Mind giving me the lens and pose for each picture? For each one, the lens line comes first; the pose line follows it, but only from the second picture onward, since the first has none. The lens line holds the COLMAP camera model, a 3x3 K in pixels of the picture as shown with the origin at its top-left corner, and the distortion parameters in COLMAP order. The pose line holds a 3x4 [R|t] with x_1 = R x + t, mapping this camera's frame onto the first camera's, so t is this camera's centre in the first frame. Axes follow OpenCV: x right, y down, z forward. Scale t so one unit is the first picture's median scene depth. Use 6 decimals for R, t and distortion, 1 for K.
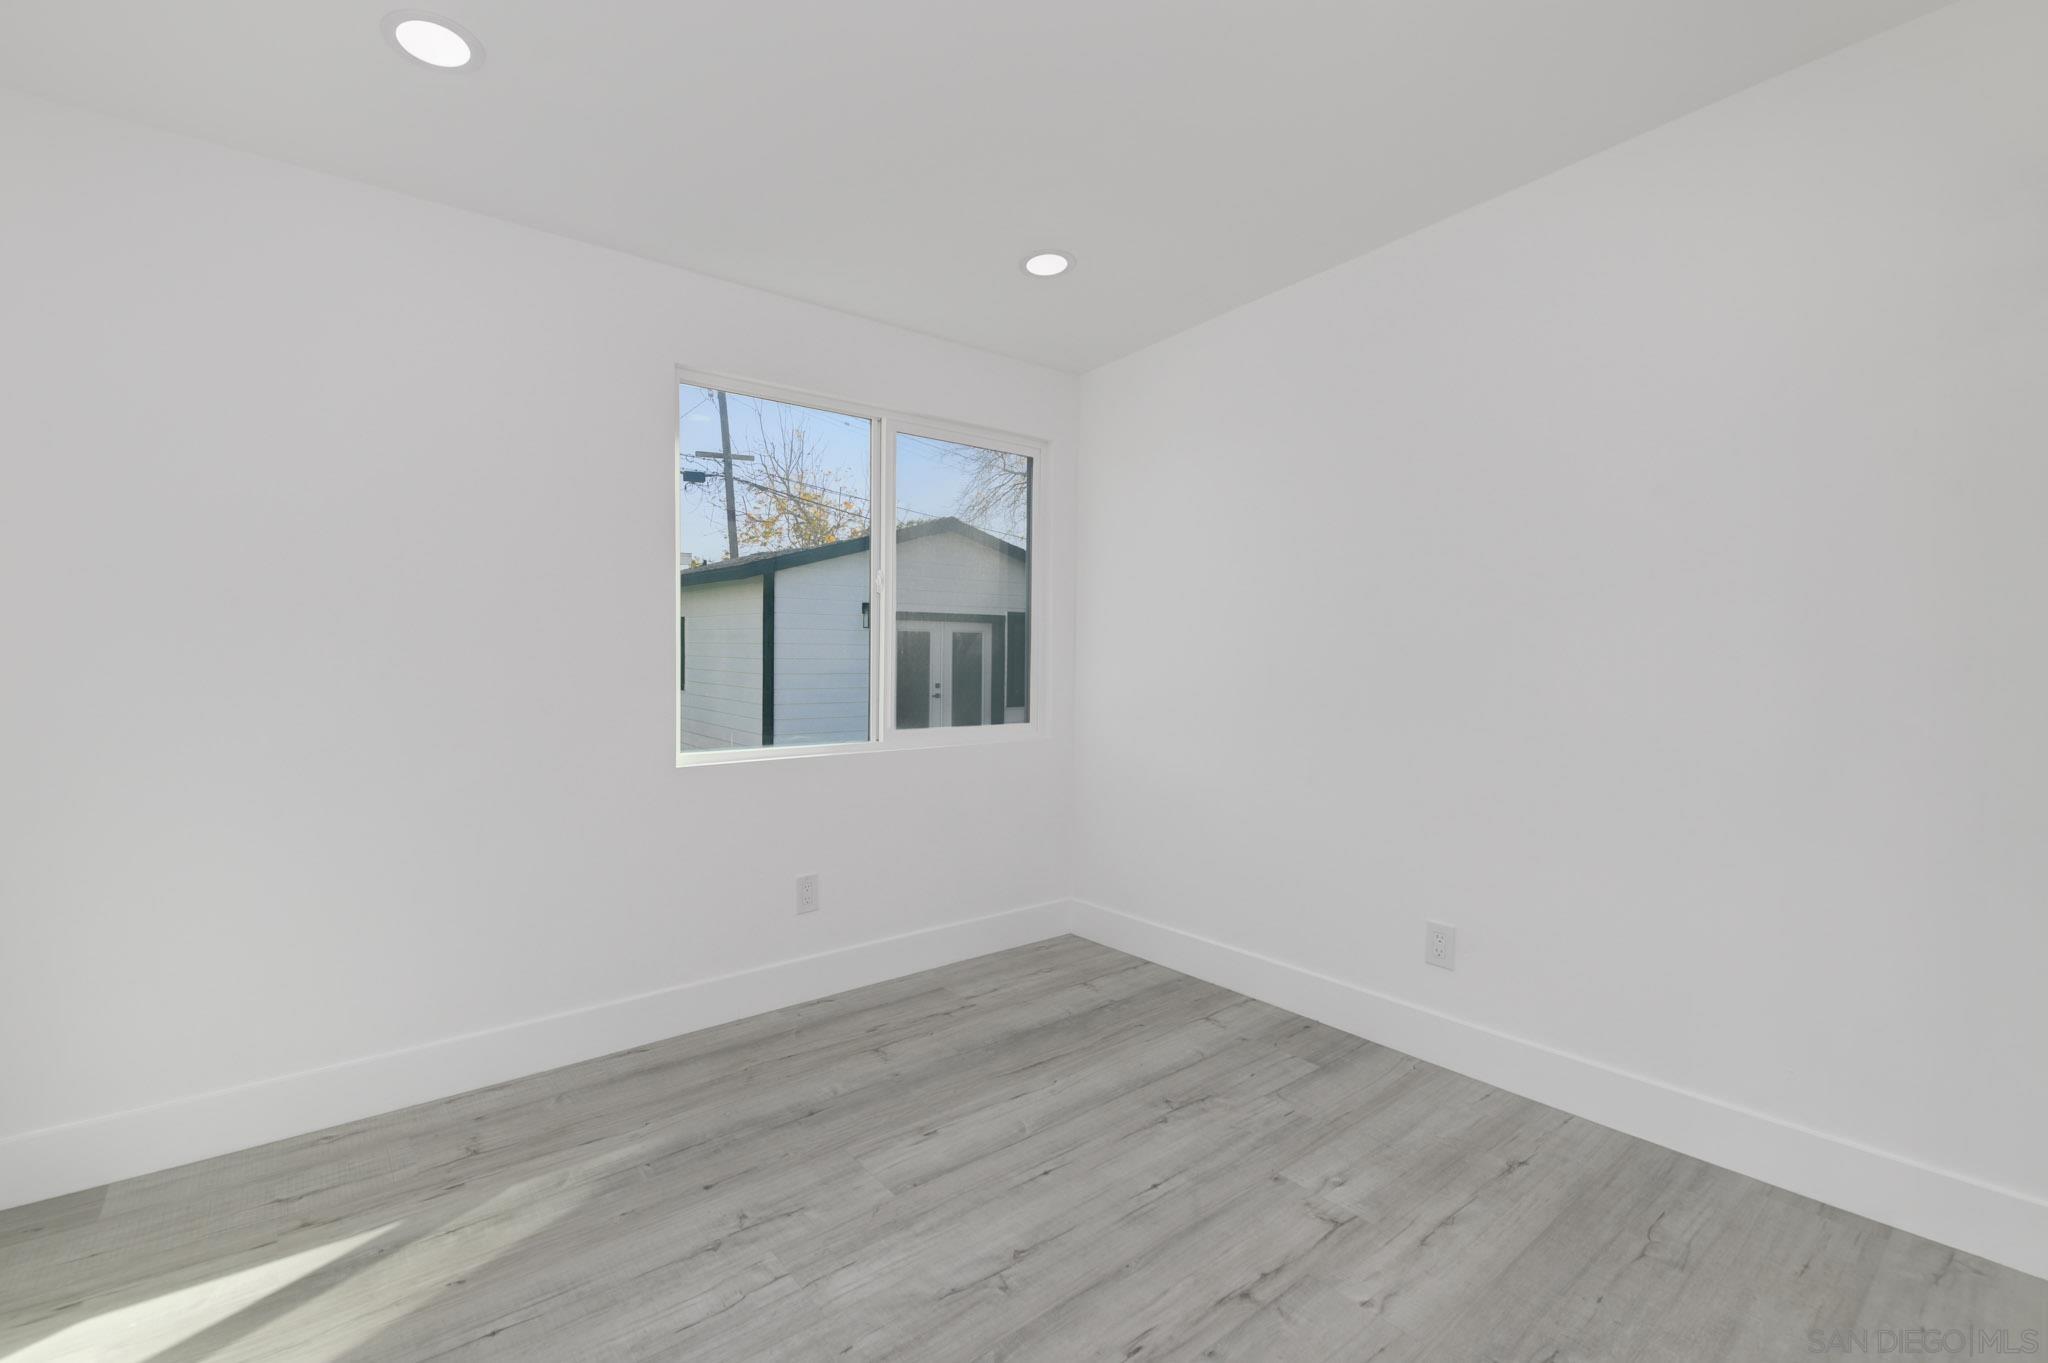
lens RADIAL K [[919.2, 0, 1022.3], [0, 919.2, 674.3], [0, 0, 1]] dist [-0.000339, -0.001489]
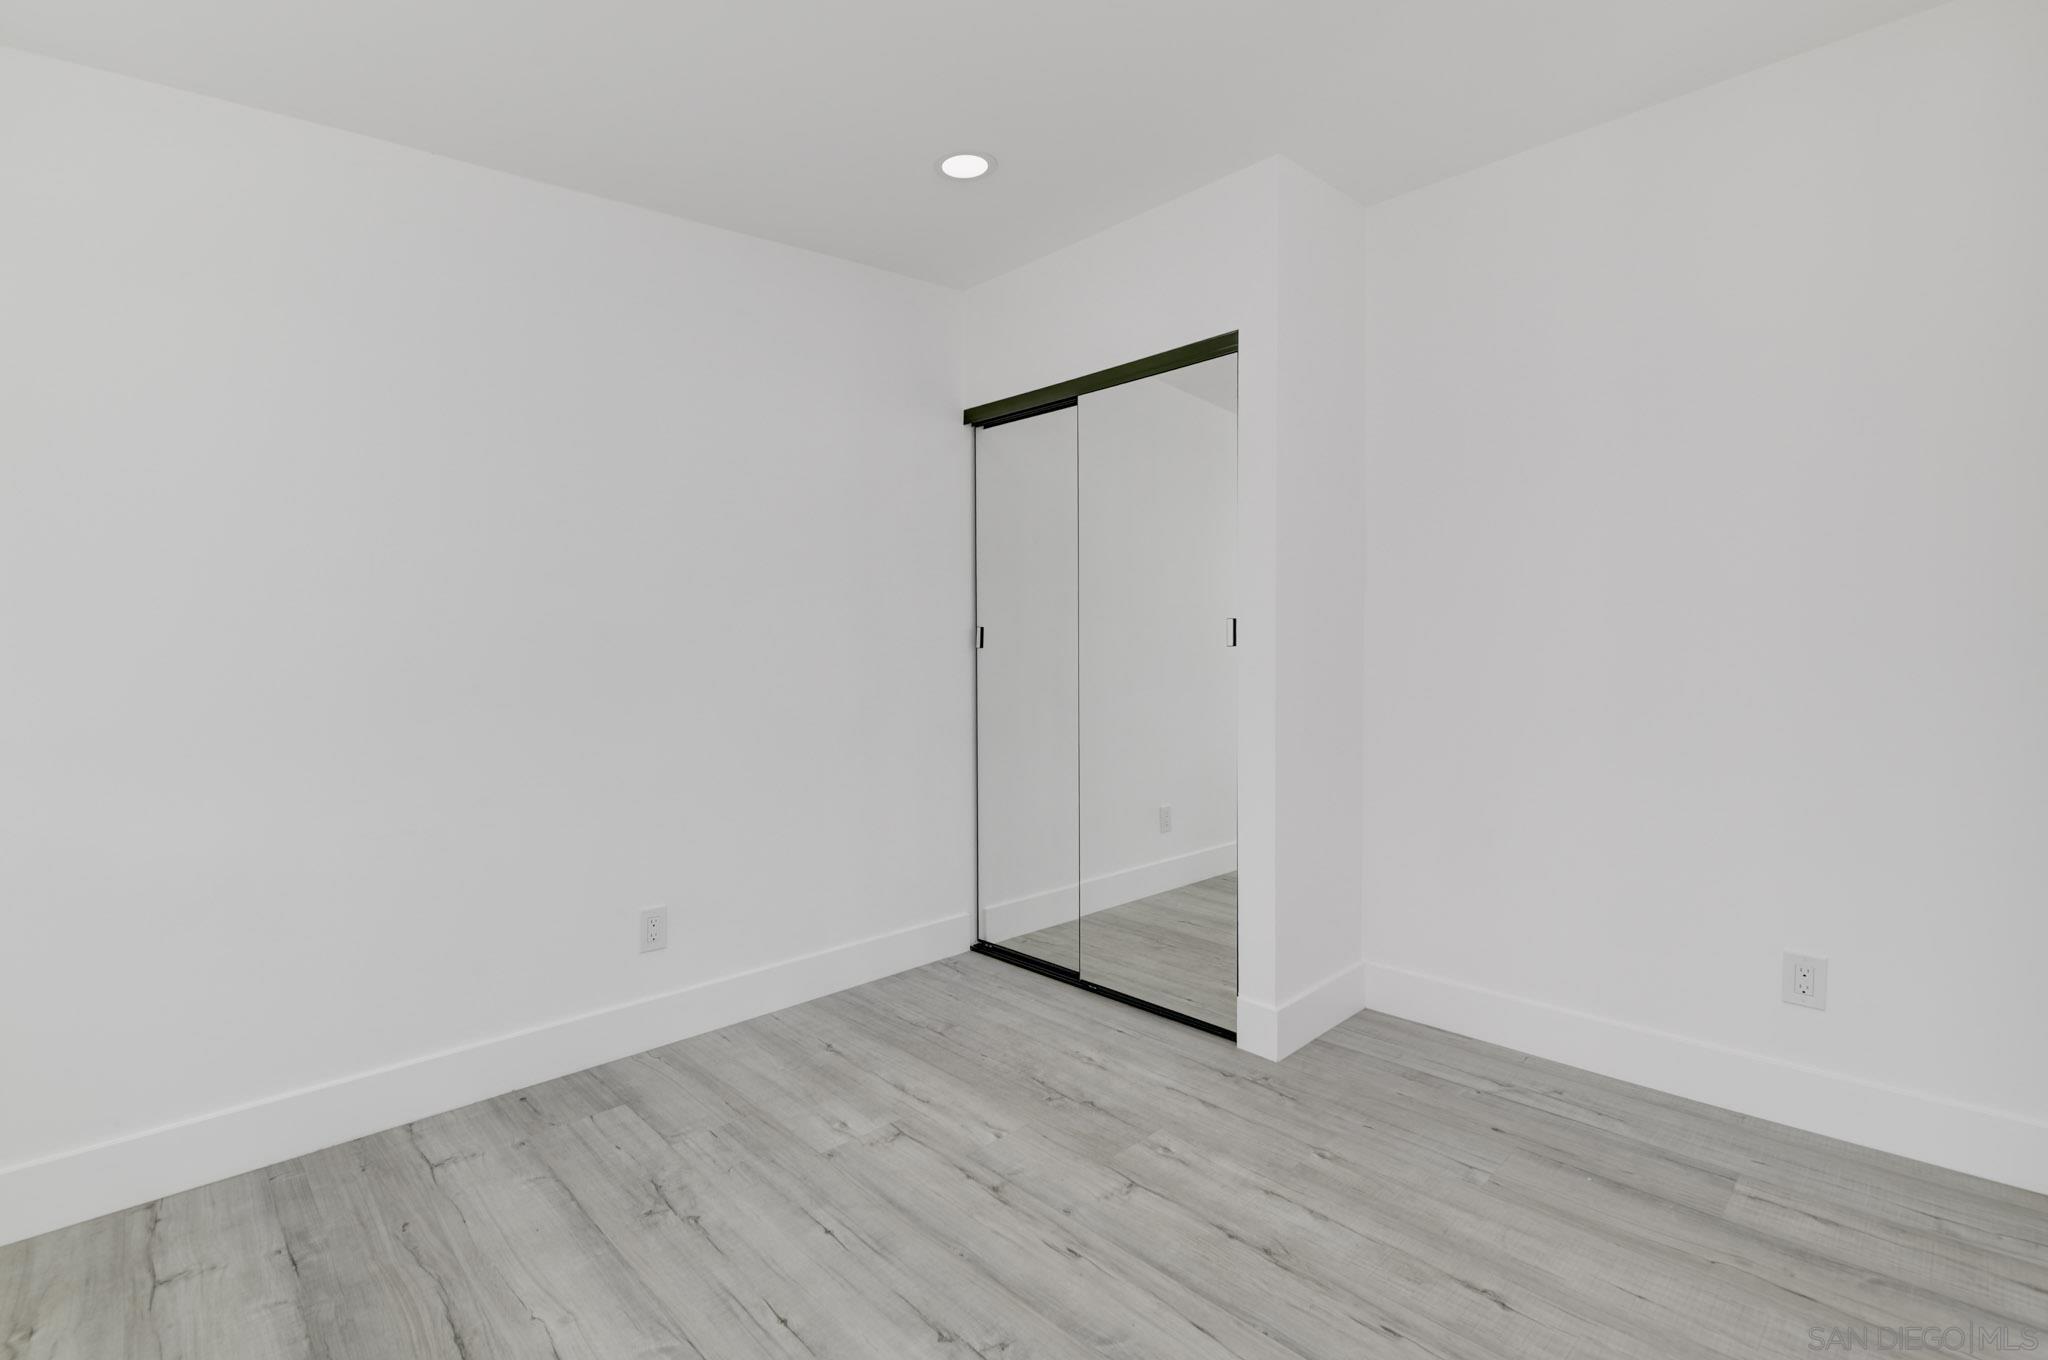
lens RADIAL K [[919.2, 0, 1022.8], [0, 919.2, 673.1], [0, 0, 1]] dist [-0.000339, -0.001489]
pose [[-0.087396, -0.034772, 0.995567, -0.653279], [0.028958, 0.998880, 0.037430, -0.014689], [-0.995753, 0.032101, -0.086291, 0.760853]]
